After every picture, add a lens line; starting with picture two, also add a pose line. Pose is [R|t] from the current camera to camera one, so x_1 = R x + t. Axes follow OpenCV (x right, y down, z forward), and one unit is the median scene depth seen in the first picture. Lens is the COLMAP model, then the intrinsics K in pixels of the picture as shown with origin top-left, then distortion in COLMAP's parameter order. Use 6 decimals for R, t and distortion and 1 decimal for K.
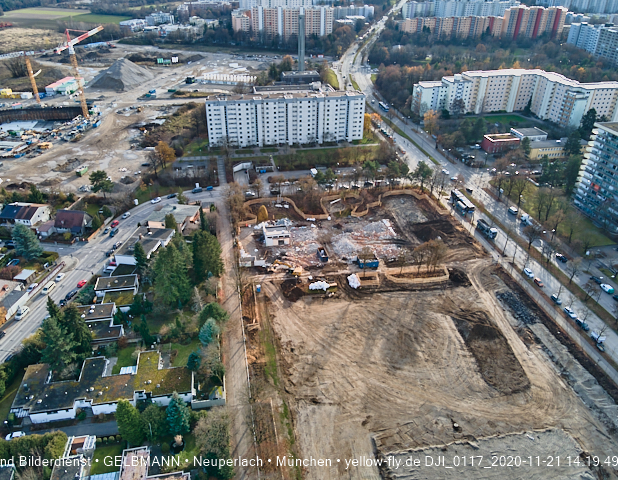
lens RADIAL K [[478.0, 0, 298.9], [0, 478.0, 239.3], [0, 0, 1]] dist [0.059669, -0.062744]
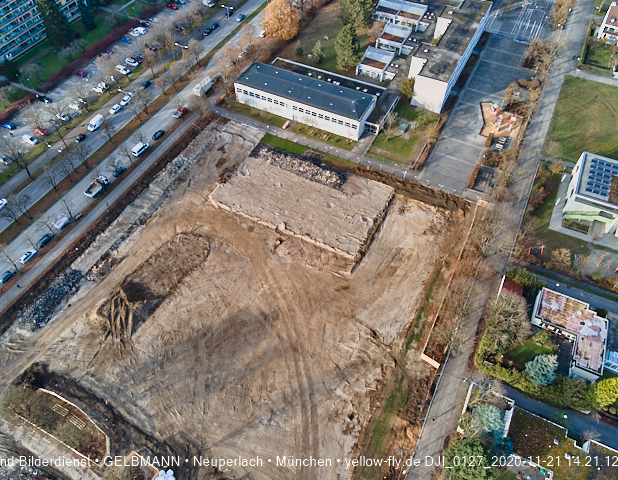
lens RADIAL K [[478.0, 0, 298.9], [0, 478.0, 239.3], [0, 0, 1]] dist [0.059669, -0.062744]
pose [[-0.795789, -0.476957, 0.373138, -0.064100], [0.311568, 0.205887, 0.927651, -0.349696], [-0.519273, 0.854472, -0.015239, 0.574938]]
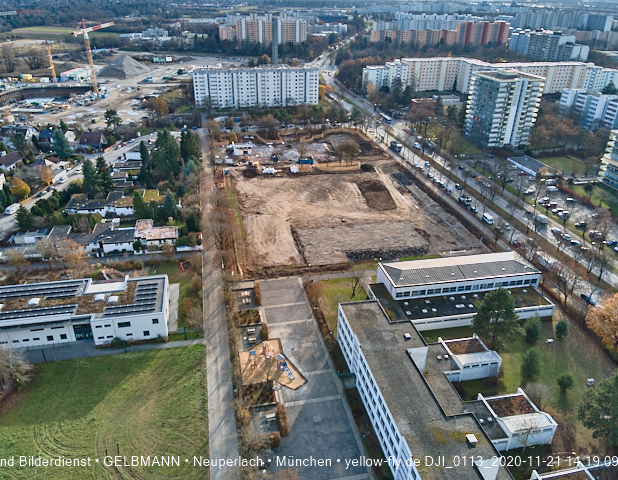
lens RADIAL K [[478.0, 0, 298.9], [0, 478.0, 239.3], [0, 0, 1]] dist [0.059669, -0.062744]
pose [[0.999844, -0.004659, 0.017062, 0.086331], [0.005646, 0.998284, -0.058286, 0.316067], [-0.016762, 0.058374, 0.998154, -0.345198]]
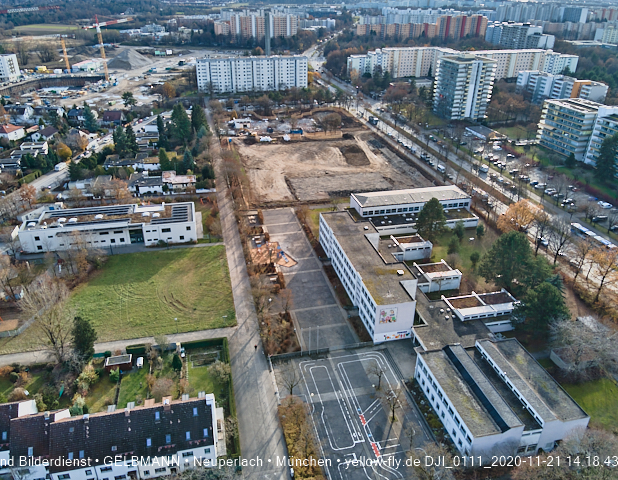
lens RADIAL K [[478.0, 0, 298.9], [0, 478.0, 239.3], [0, 0, 1]] dist [0.059669, -0.062744]
pose [[0.999379, -0.019420, 0.029414, 0.084003], [0.020951, 0.998393, -0.052657, 0.447953], [-0.028345, 0.053240, 0.998179, -0.570536]]
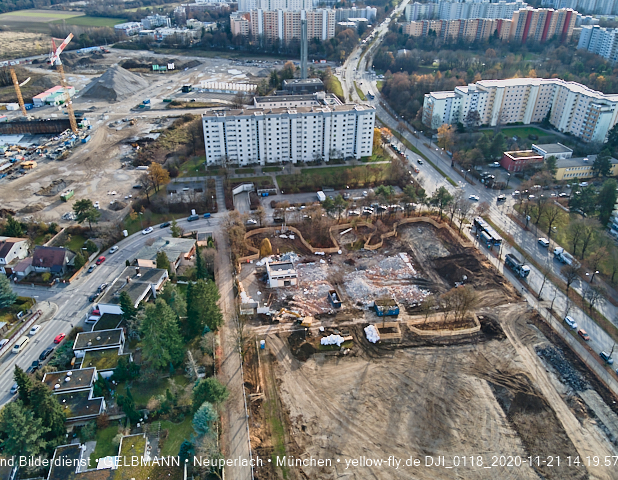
lens RADIAL K [[478.0, 0, 298.9], [0, 478.0, 239.3], [0, 0, 1]] dist [0.059669, -0.062744]
pose [[0.999993, -0.003037, 0.001953, -0.015825], [0.003035, 0.999995, 0.001318, -0.071317], [-0.001957, -0.001312, 0.999997, 0.104800]]
